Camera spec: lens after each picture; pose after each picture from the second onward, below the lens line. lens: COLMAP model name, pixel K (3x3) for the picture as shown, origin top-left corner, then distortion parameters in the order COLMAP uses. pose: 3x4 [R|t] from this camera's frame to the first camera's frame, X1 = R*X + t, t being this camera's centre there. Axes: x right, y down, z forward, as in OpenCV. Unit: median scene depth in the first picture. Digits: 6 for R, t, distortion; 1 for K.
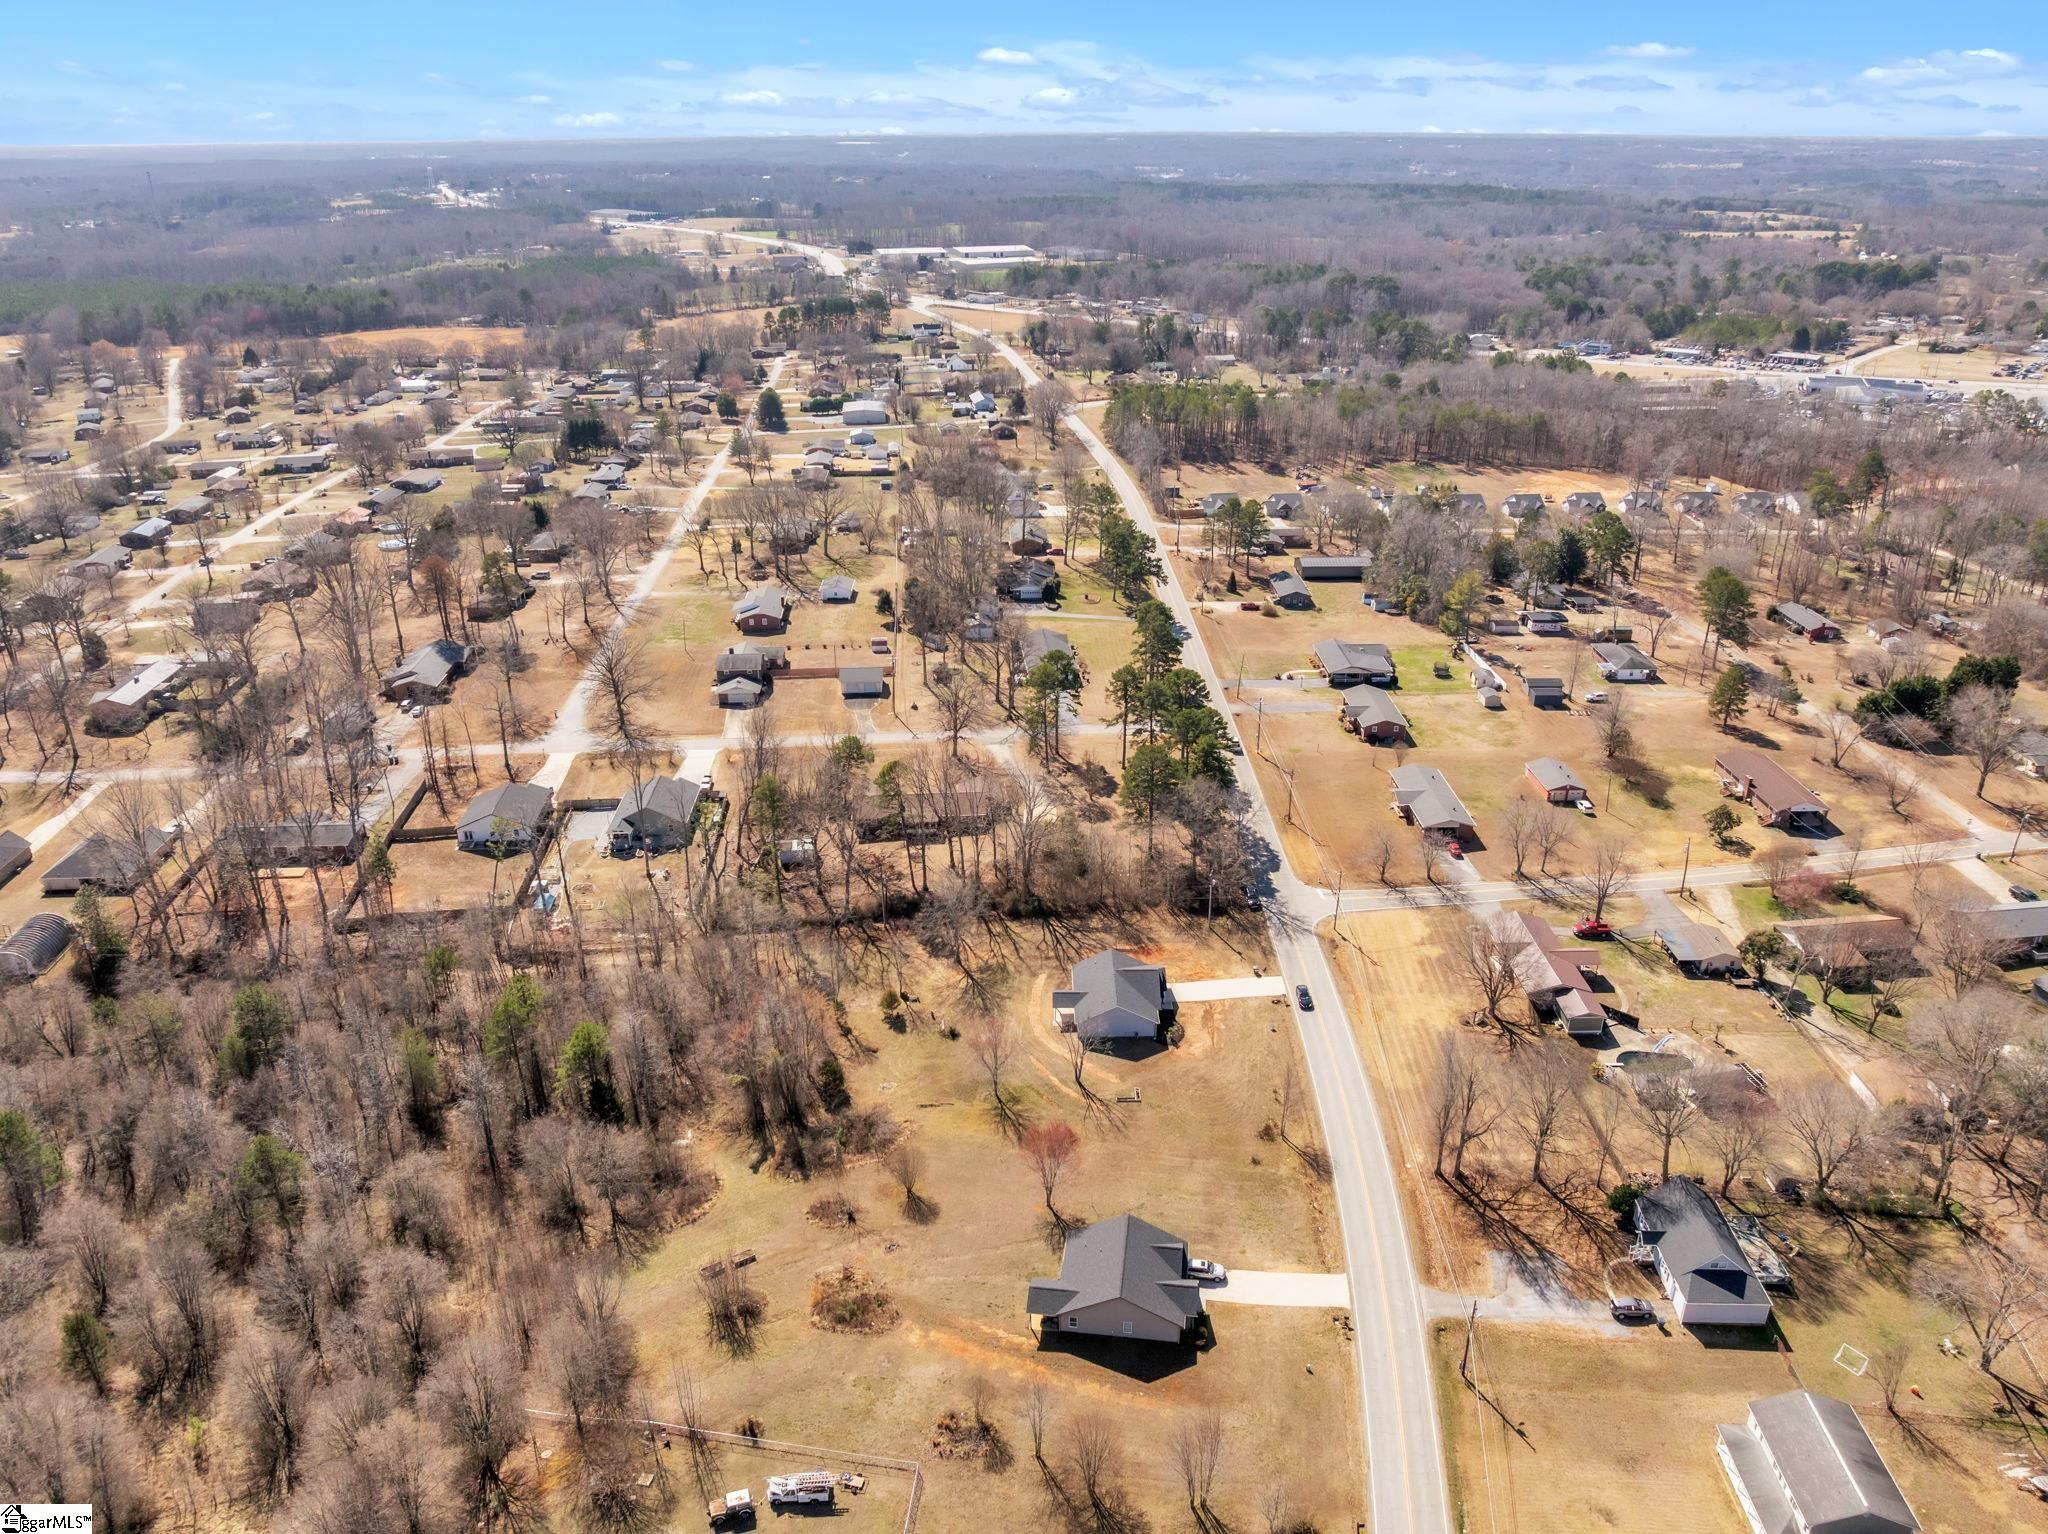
lens RADIAL K [[1447.9, 0, 1037.1], [0, 1447.9, 762.8], [0, 0, 1]] dist [-0.042142, 0.012134]
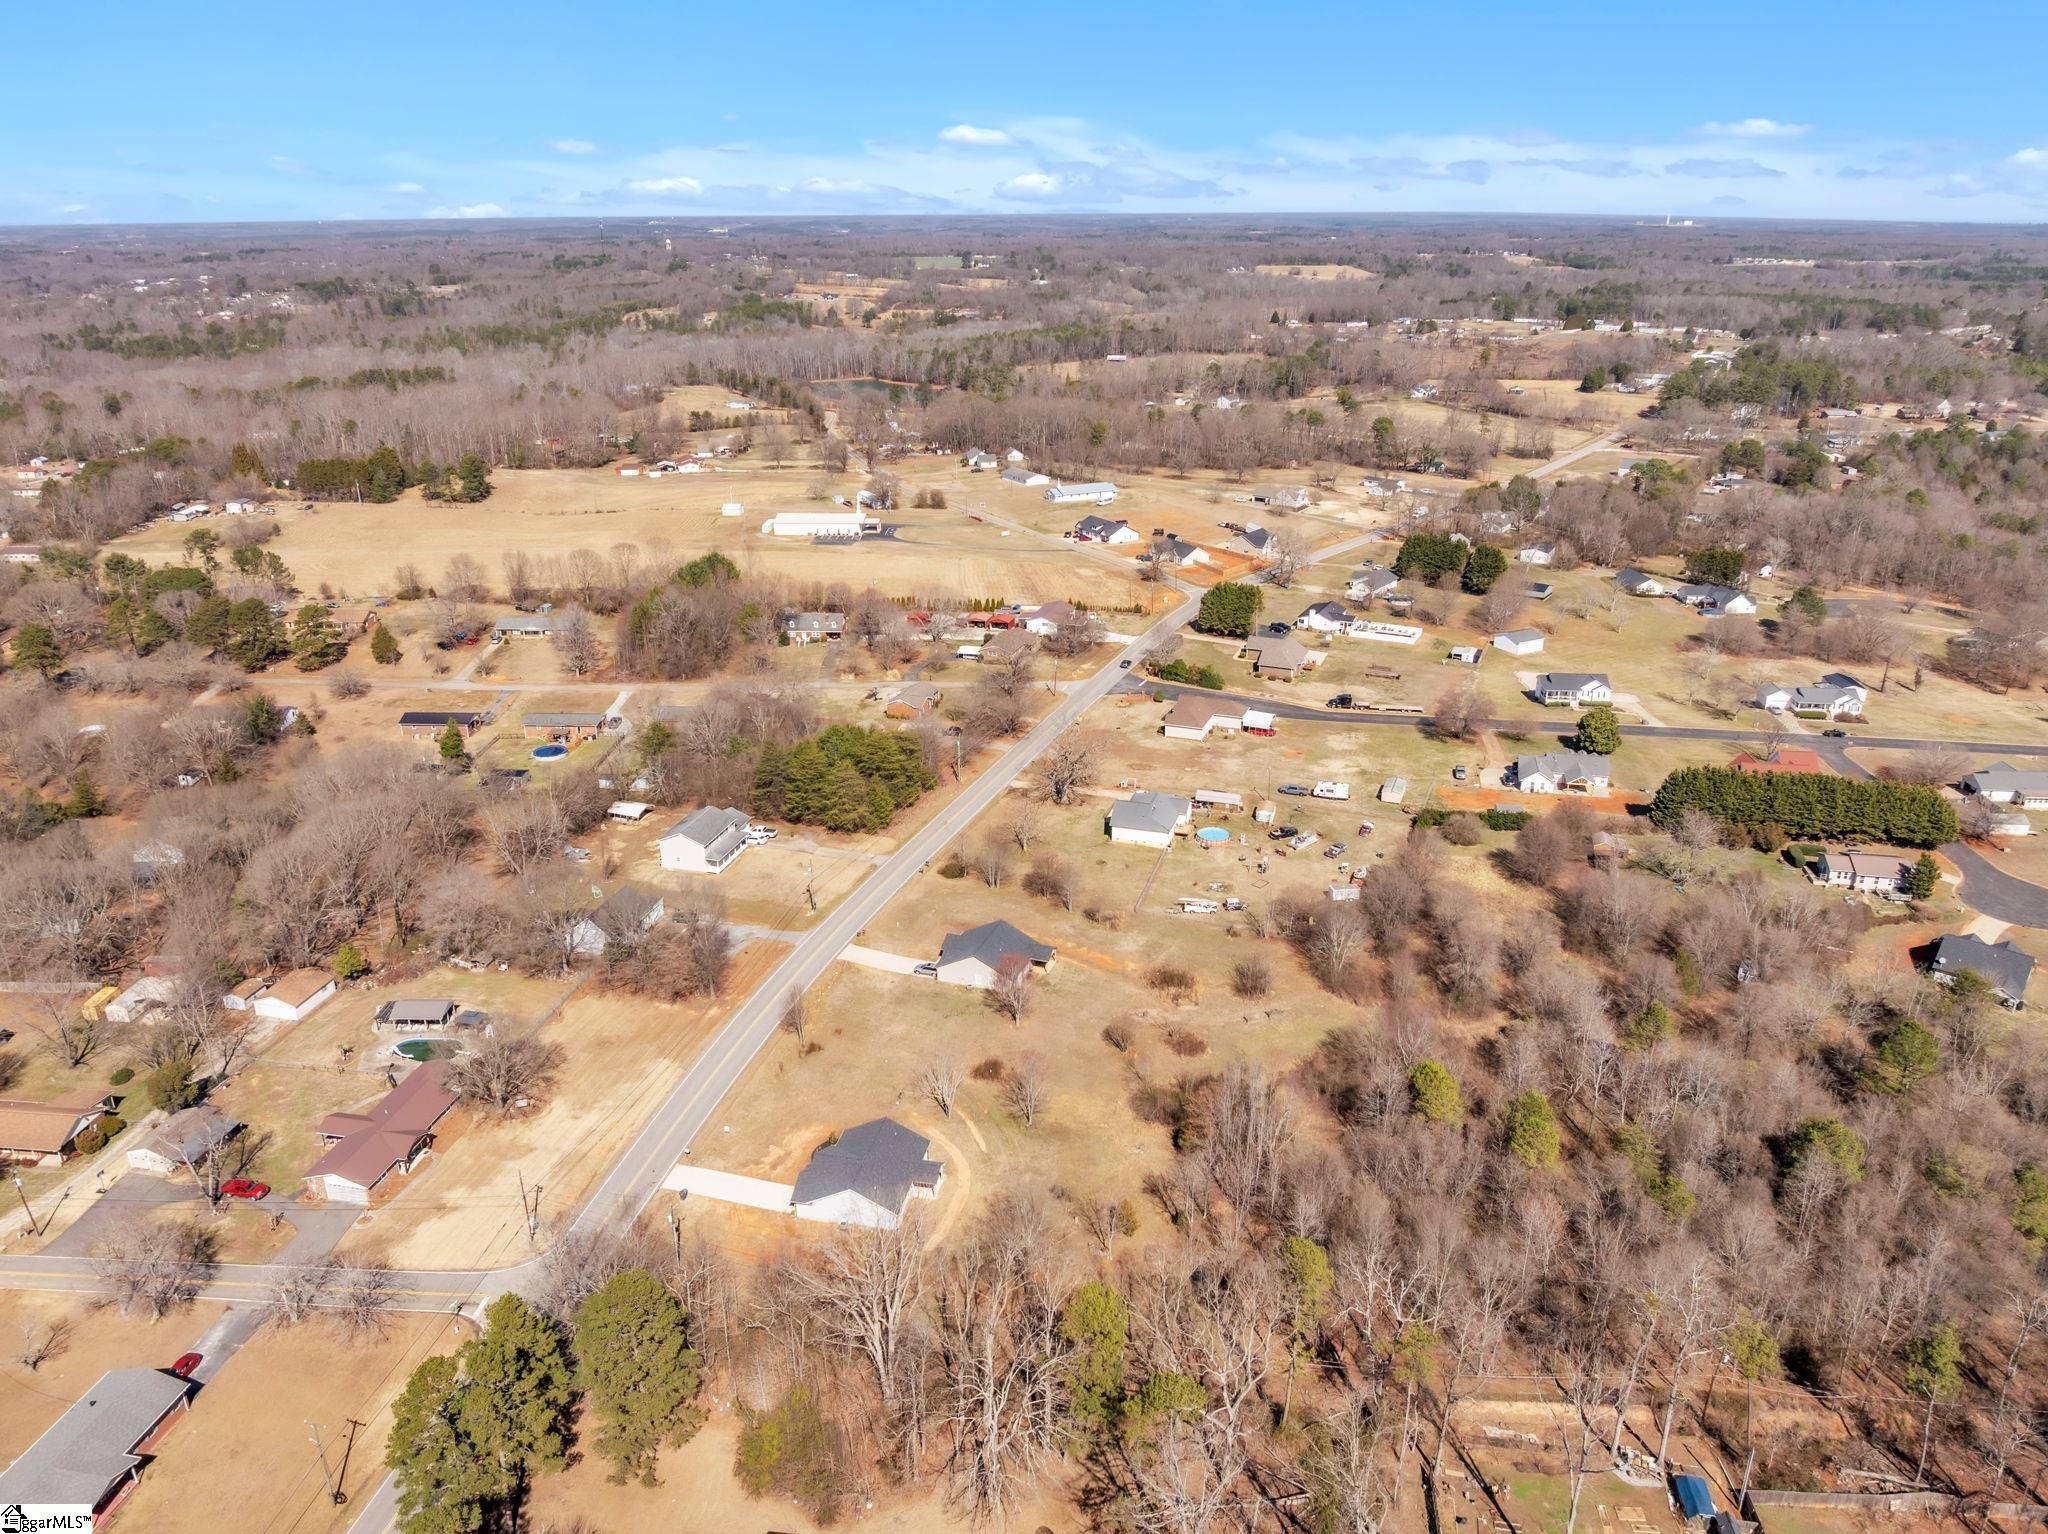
lens RADIAL K [[1464.0, 0, 1024.3], [0, 1464.0, 704.8], [0, 0, 1]] dist [-0.029702, -0.001520]
pose [[-0.977938, -0.055976, 0.201254, -0.197932], [0.096127, 0.734771, 0.671470, -0.624591], [-0.185462, 0.676002, -0.713180, 1.407755]]
